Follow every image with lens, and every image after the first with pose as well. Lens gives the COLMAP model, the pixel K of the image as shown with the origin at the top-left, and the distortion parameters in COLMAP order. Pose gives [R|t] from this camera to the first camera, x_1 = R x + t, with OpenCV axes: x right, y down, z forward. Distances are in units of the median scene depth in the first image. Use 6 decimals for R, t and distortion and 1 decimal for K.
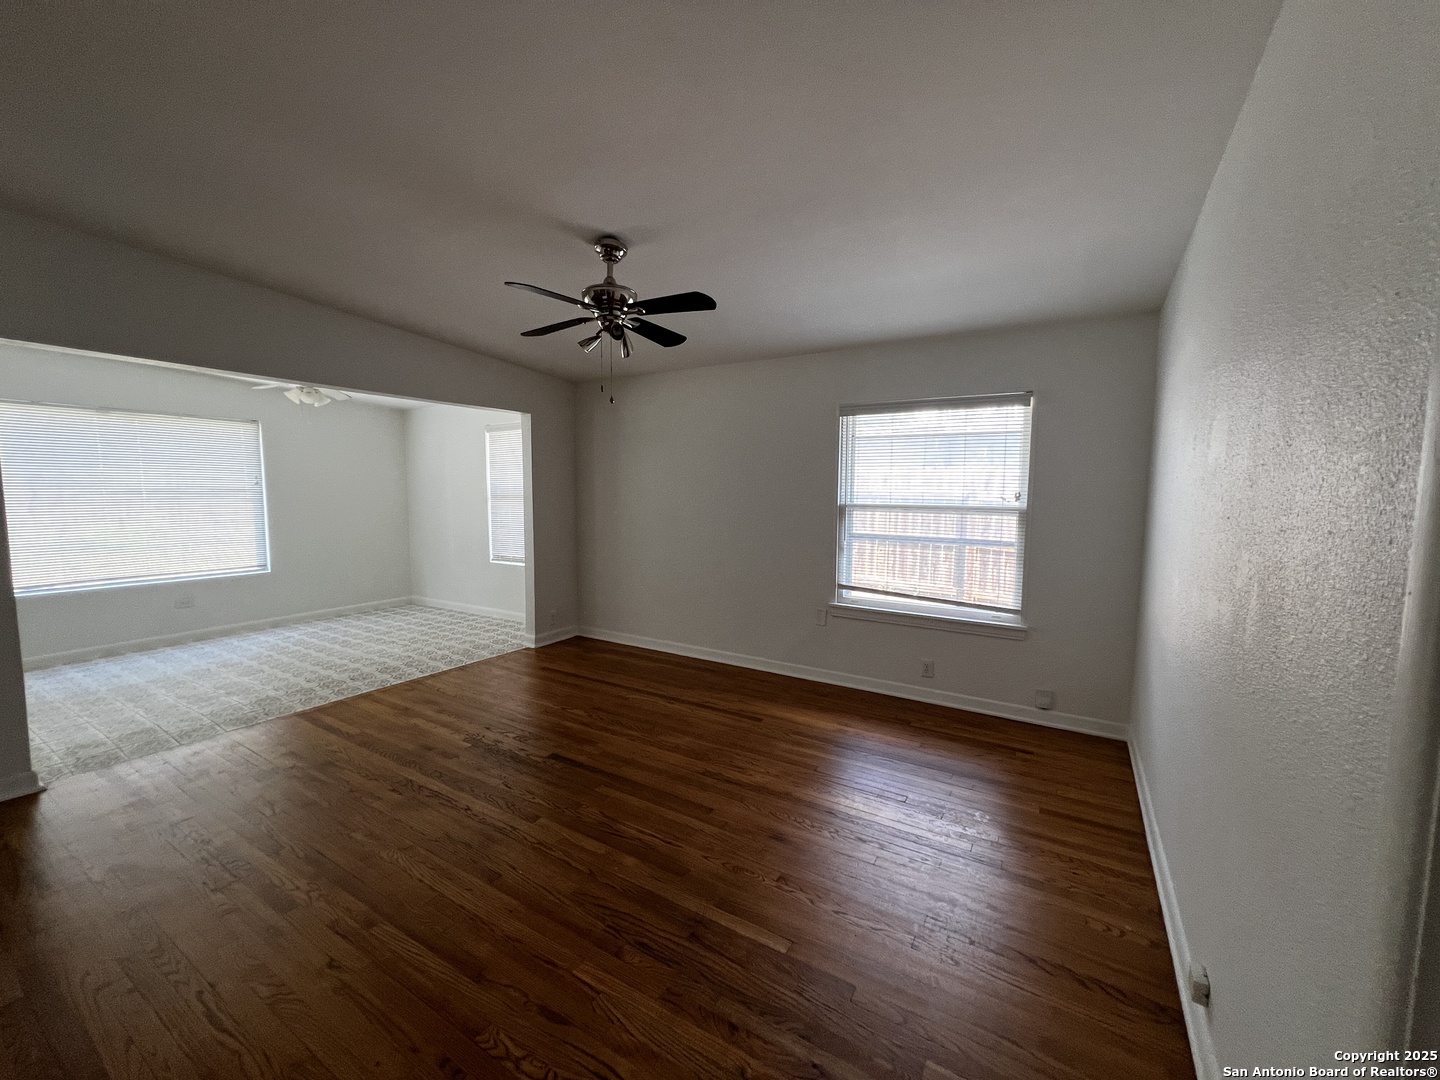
lens RADIAL K [[576.1, 0, 726.6], [0, 576.1, 538.8], [0, 0, 1]] dist [-0.002215, 0.000411]
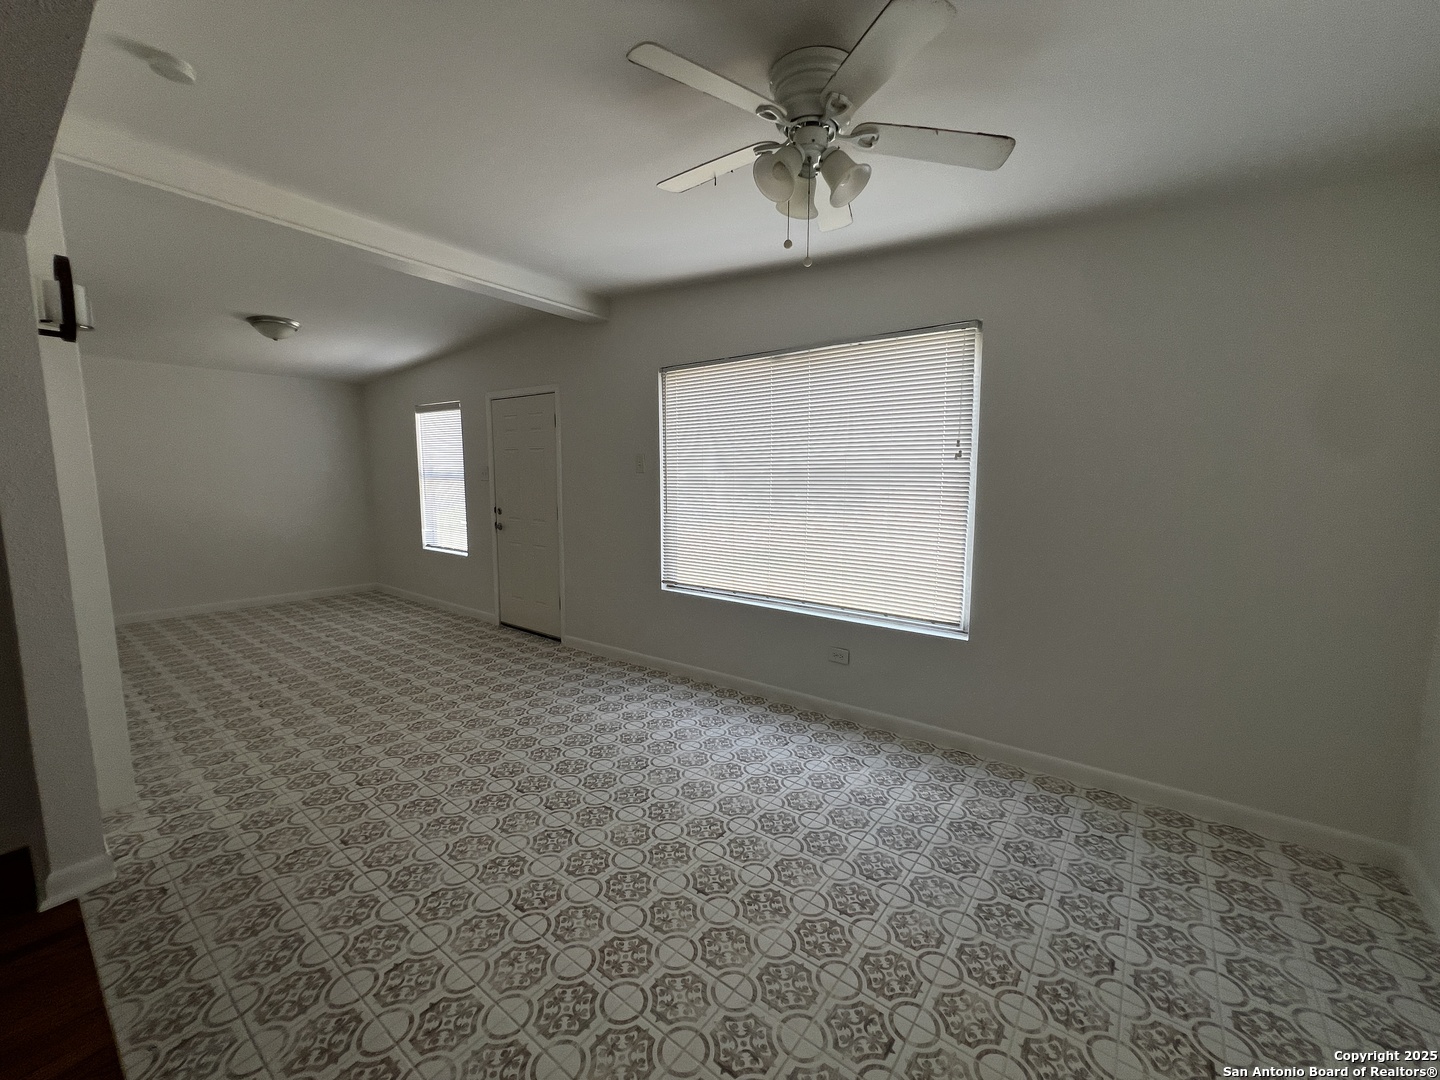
lens RADIAL K [[576.1, 0, 722.0], [0, 576.1, 542.4], [0, 0, 1]] dist [-0.002215, 0.000411]
pose [[-0.106339, 0.109996, -0.988227, -0.561286], [-0.082194, 0.989489, 0.118981, -0.115603], [0.990927, 0.093878, -0.096180, 1.541600]]
